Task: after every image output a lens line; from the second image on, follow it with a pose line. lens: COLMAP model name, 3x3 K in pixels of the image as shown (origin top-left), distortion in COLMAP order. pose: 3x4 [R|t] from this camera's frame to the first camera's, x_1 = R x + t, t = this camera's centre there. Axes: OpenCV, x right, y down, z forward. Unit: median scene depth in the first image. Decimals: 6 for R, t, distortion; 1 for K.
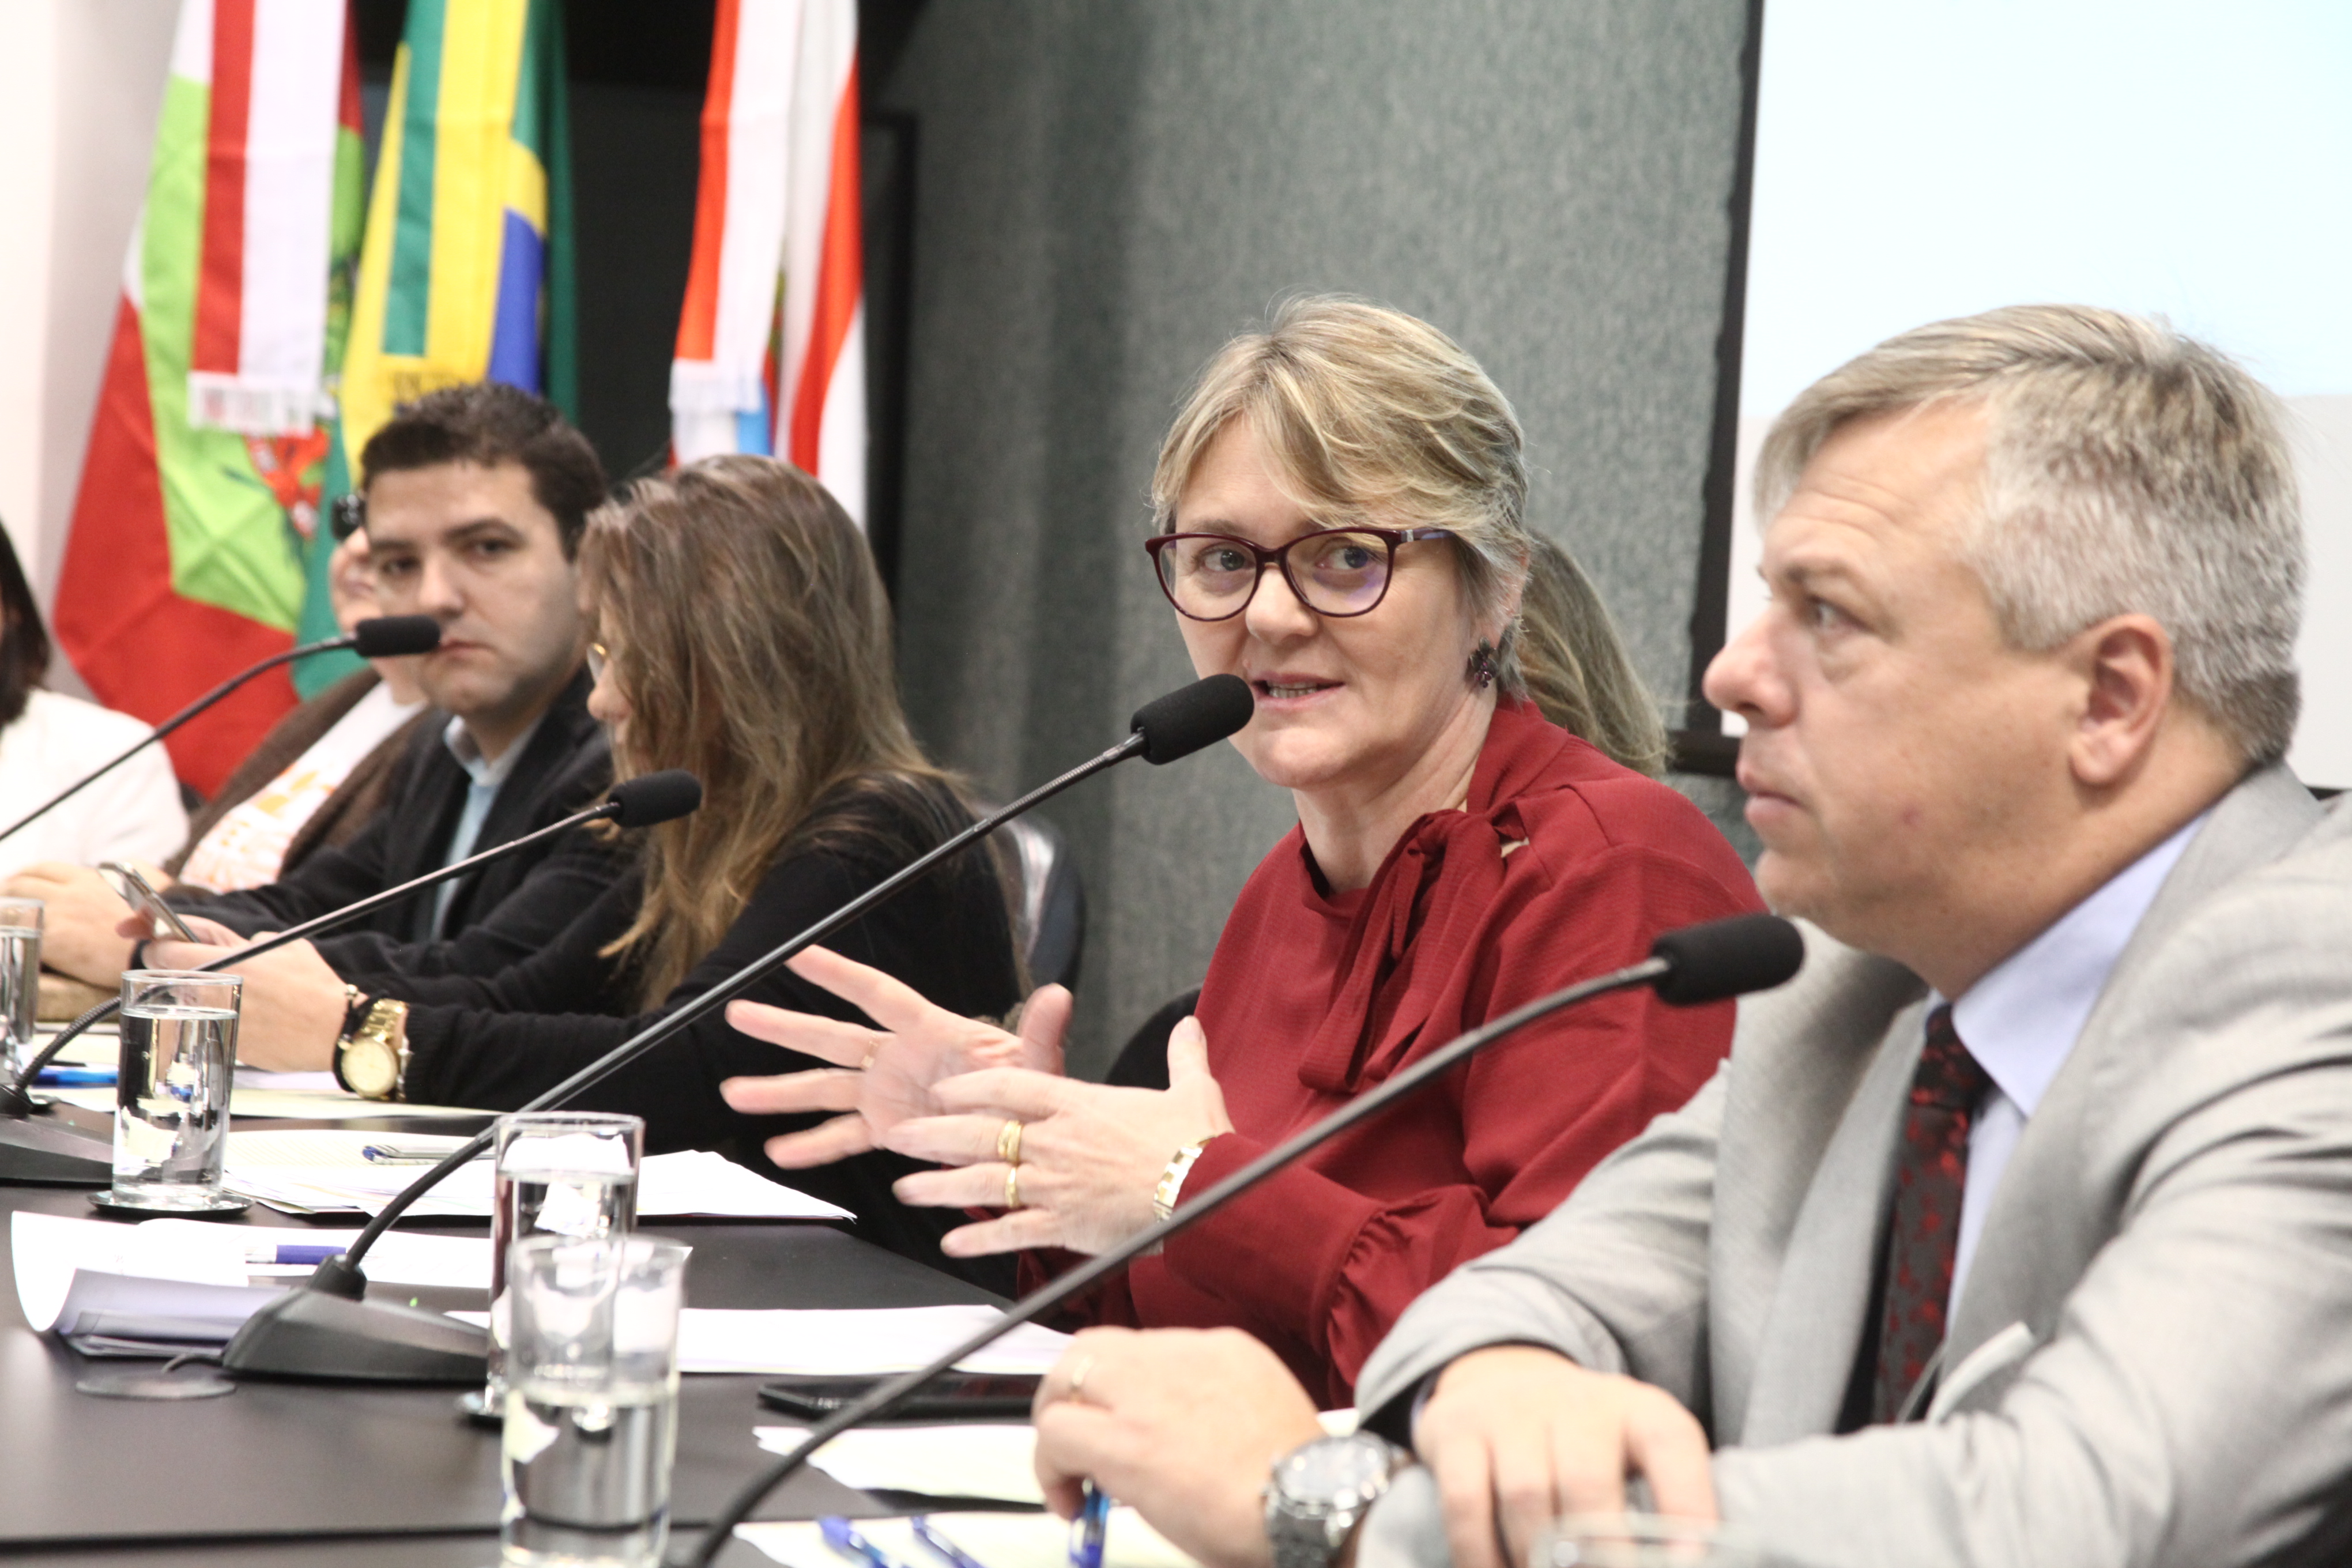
lens RADIAL K [[6452.0, 0, 1176.0], [0, 6452.0, 784.0], [0, 0, 1]] dist [0.048208, 0.198319]
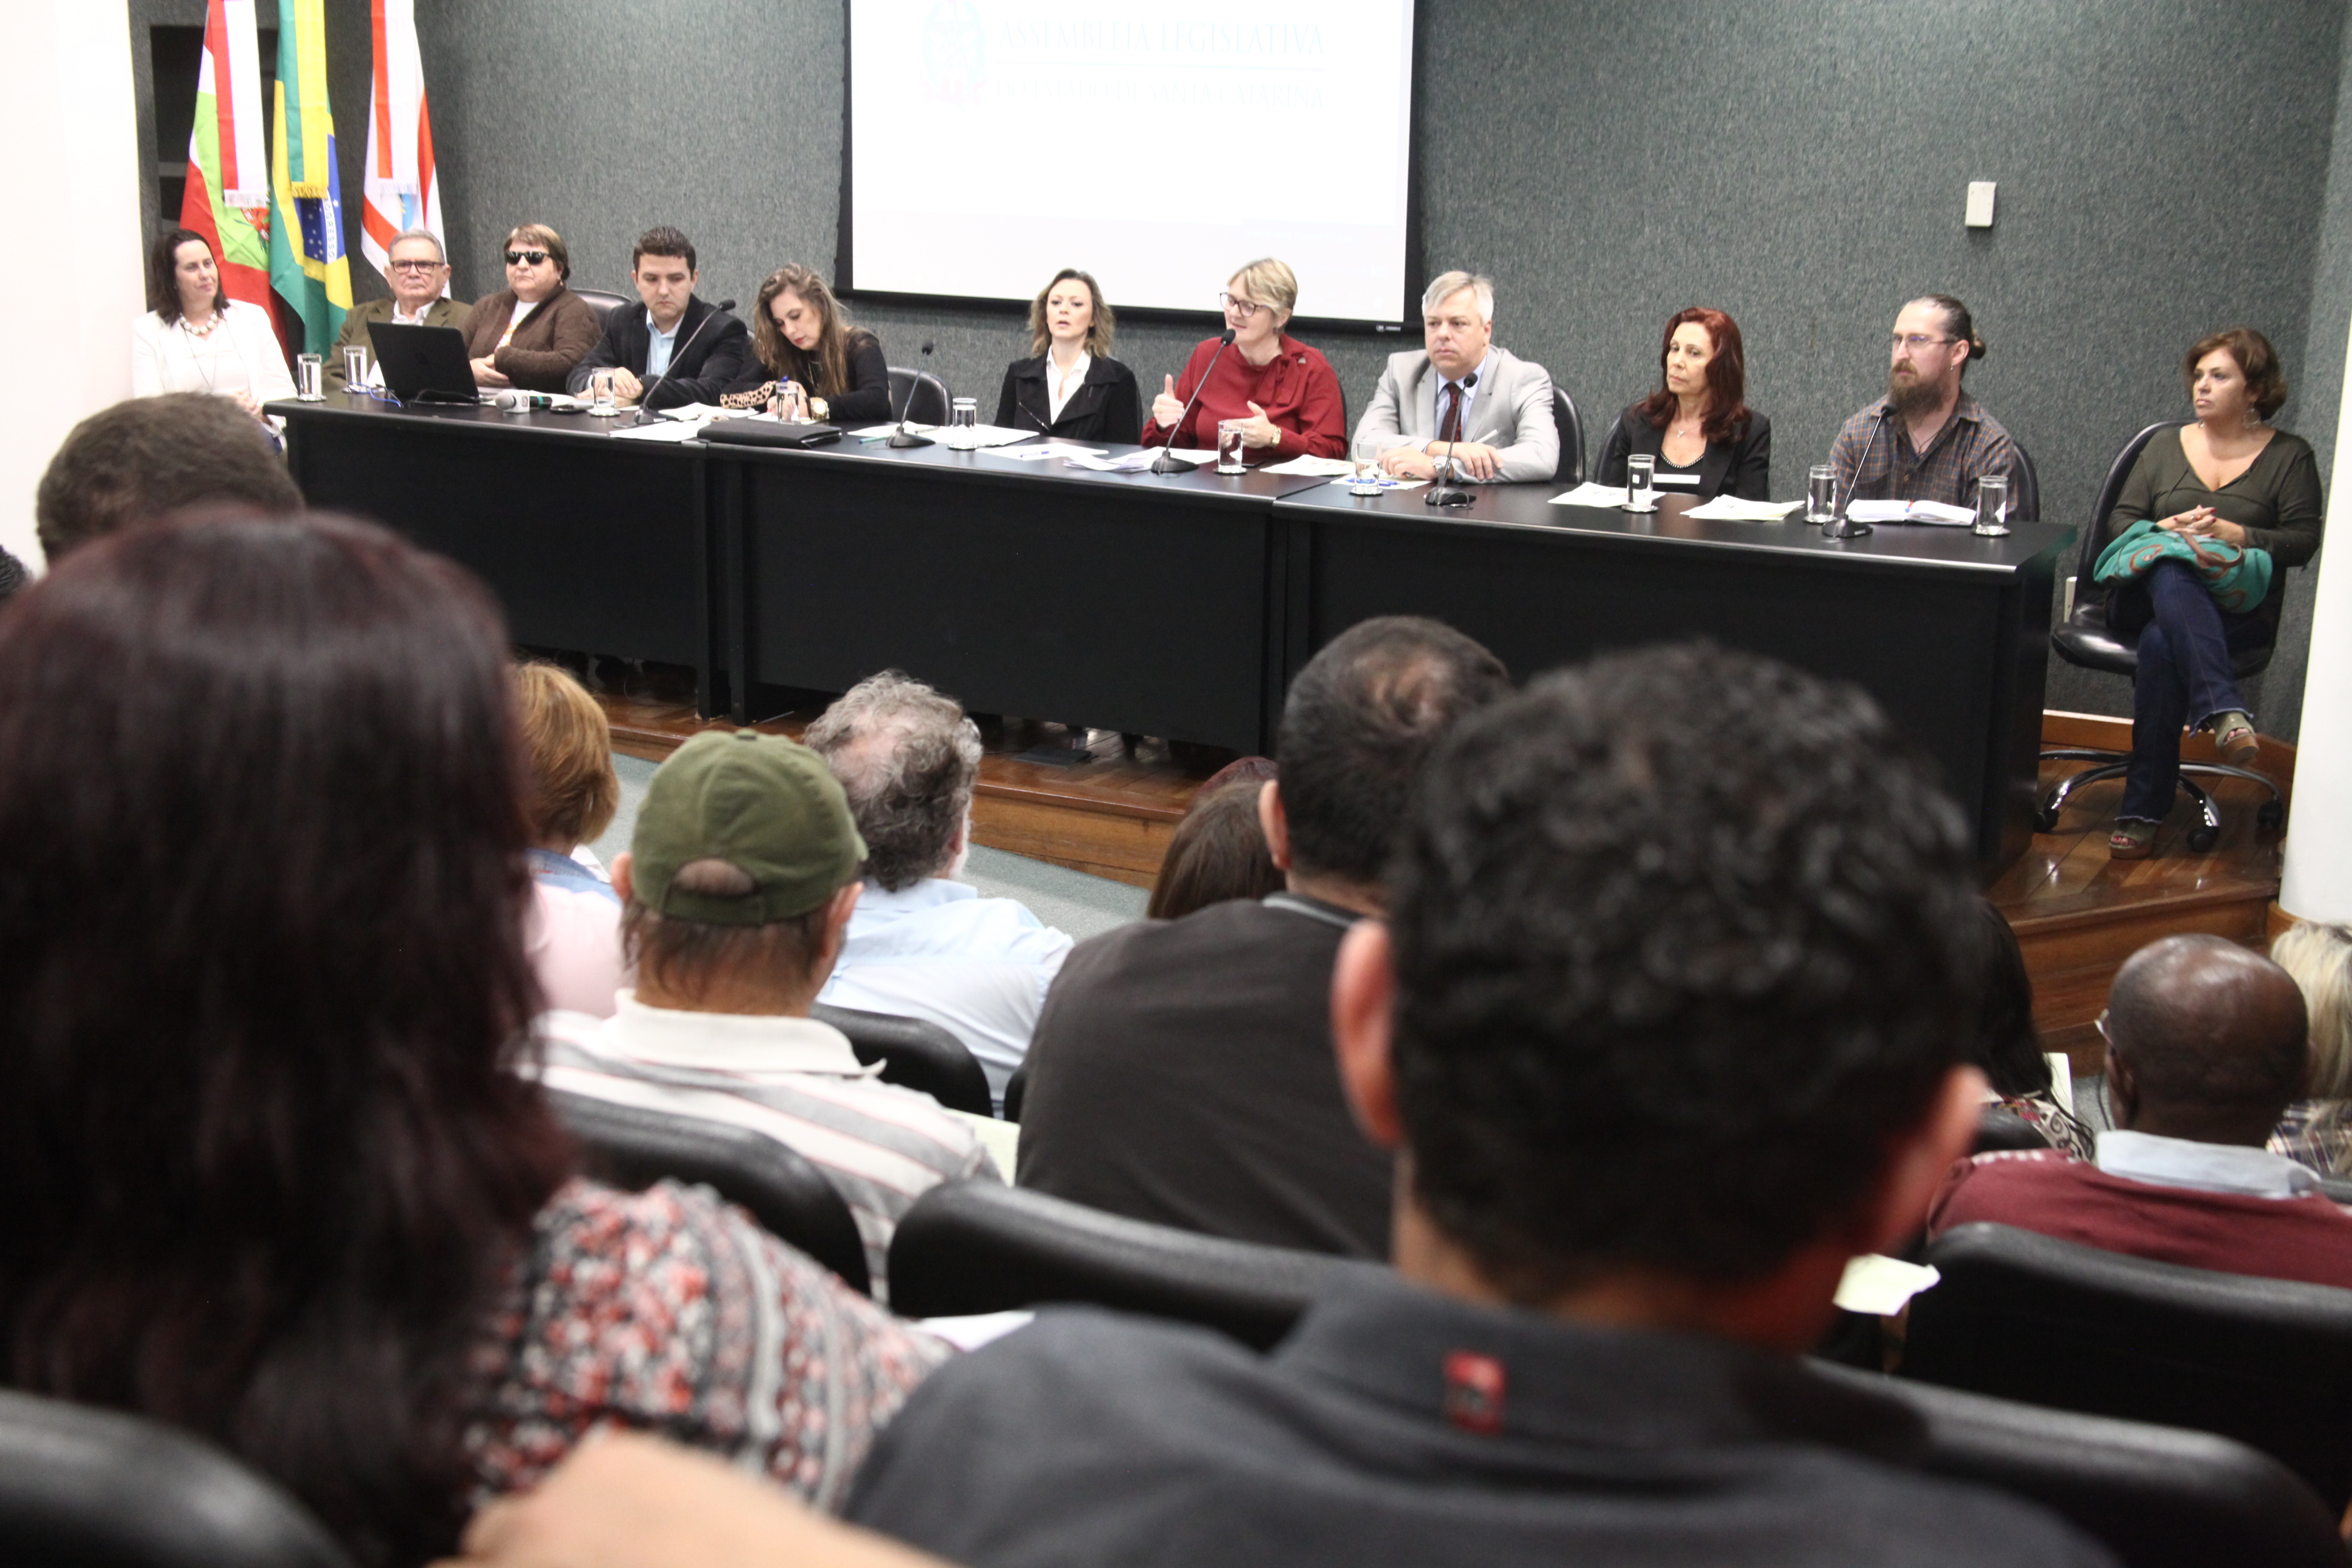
lens RADIAL K [[3041.7, 0, 1176.0], [0, 3041.7, 784.0], [0, 0, 1]] dist [0.045078, 0.046692]
pose [[0.730688, -0.196748, 0.653747, -0.991142], [0.039965, 0.968259, 0.246733, -0.156390], [-0.681540, -0.154158, 0.715359, -0.504411]]
